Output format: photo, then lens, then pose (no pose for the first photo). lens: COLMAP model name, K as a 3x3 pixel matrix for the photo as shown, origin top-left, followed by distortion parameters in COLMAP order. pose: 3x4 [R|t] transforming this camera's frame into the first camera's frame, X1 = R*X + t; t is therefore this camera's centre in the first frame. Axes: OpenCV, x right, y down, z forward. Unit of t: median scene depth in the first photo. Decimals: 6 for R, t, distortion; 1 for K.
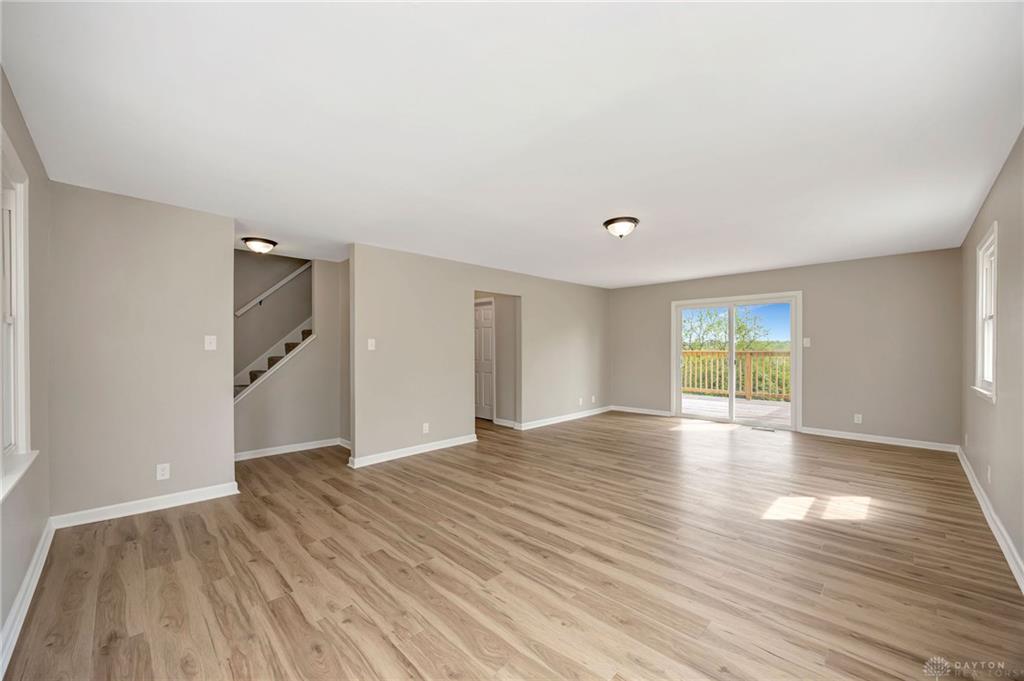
lens RADIAL K [[401.5, 0, 513.4], [0, 401.5, 350.3], [0, 0, 1]] dist [-0.003280, 0.000372]
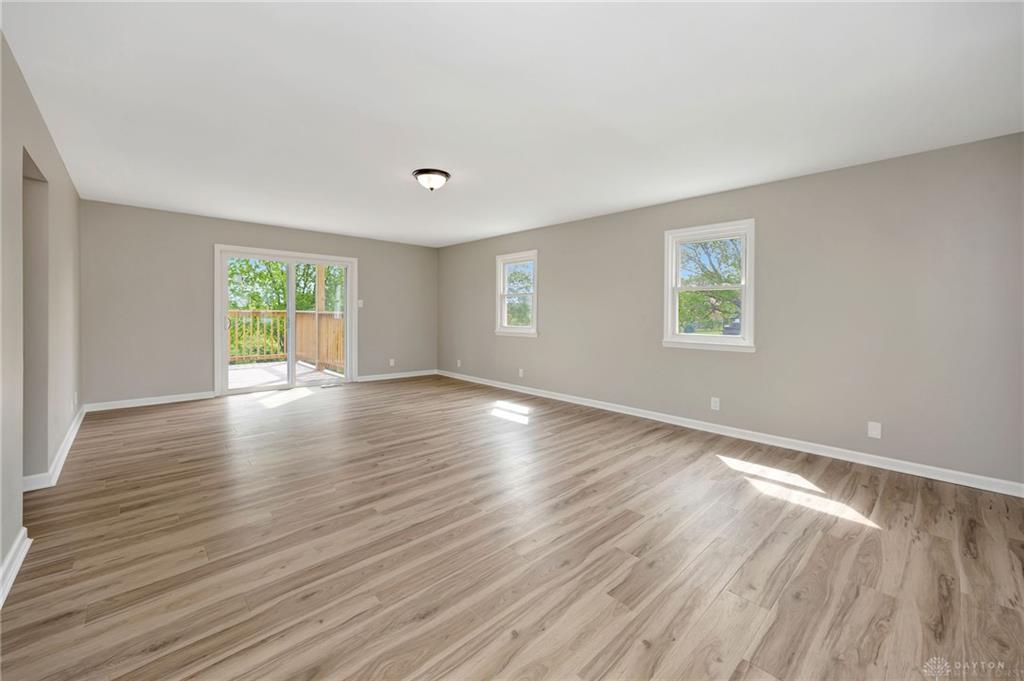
lens RADIAL K [[401.5, 0, 527.7], [0, 401.5, 313.0], [0, 0, 1]] dist [-0.003280, 0.000372]
pose [[0.017688, -0.003159, 0.999839, -0.762024], [-0.003549, 0.999989, 0.003223, 0.000291], [-0.999837, -0.003605, 0.017677, 0.831849]]
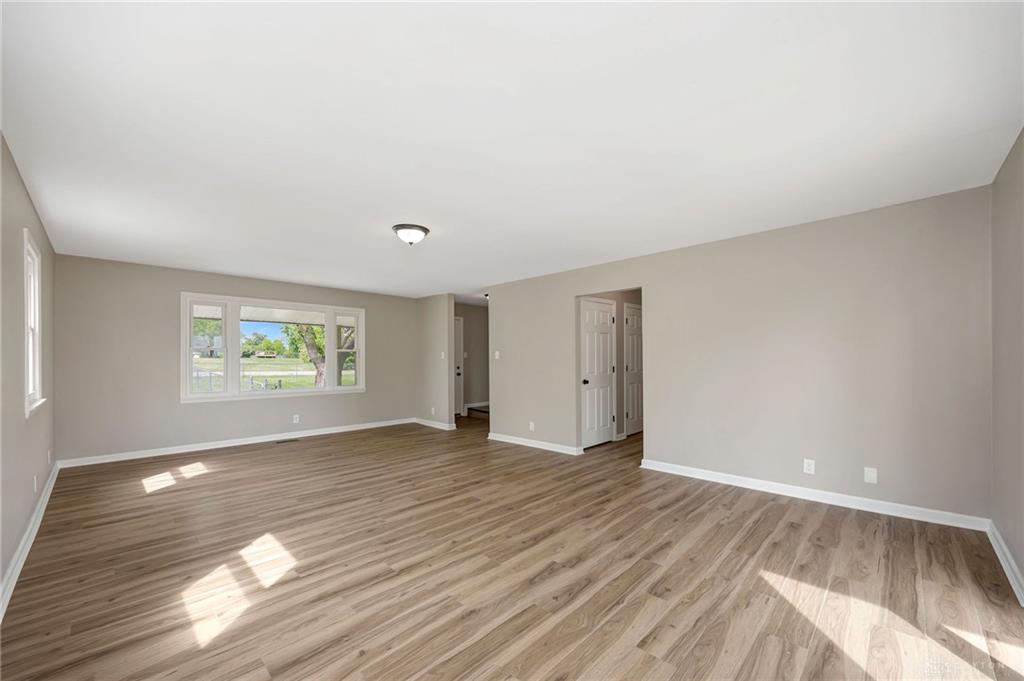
lens RADIAL K [[401.5, 0, 514.1], [0, 401.5, 351.3], [0, 0, 1]] dist [-0.003280, 0.000372]
pose [[0.007785, -0.011687, -0.999901, 1.388807], [0.001720, 0.999930, -0.011674, -0.013852], [0.999968, -0.001629, 0.007805, 1.372892]]
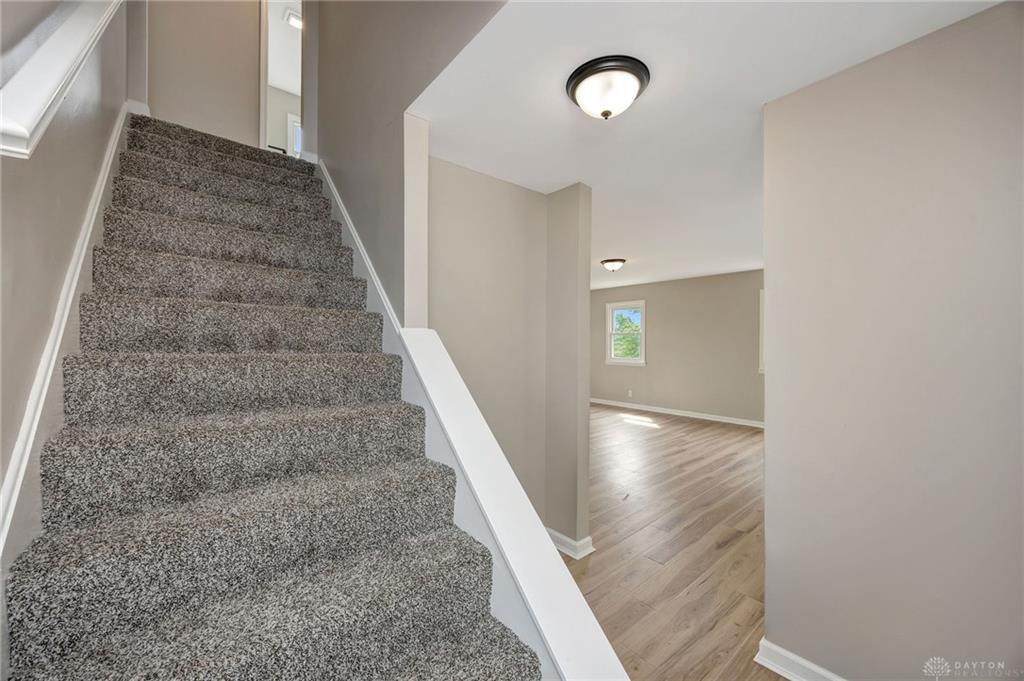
lens RADIAL K [[396.7, 0, 510.3], [0, 396.7, 337.2], [0, 0, 1]] dist [0.000861, 0.000041]
pose [[0.084434, -0.000840, 0.996429, -1.313708], [0.001394, 0.999999, 0.000725, -0.055419], [-0.996428, 0.001328, 0.084435, 1.368350]]
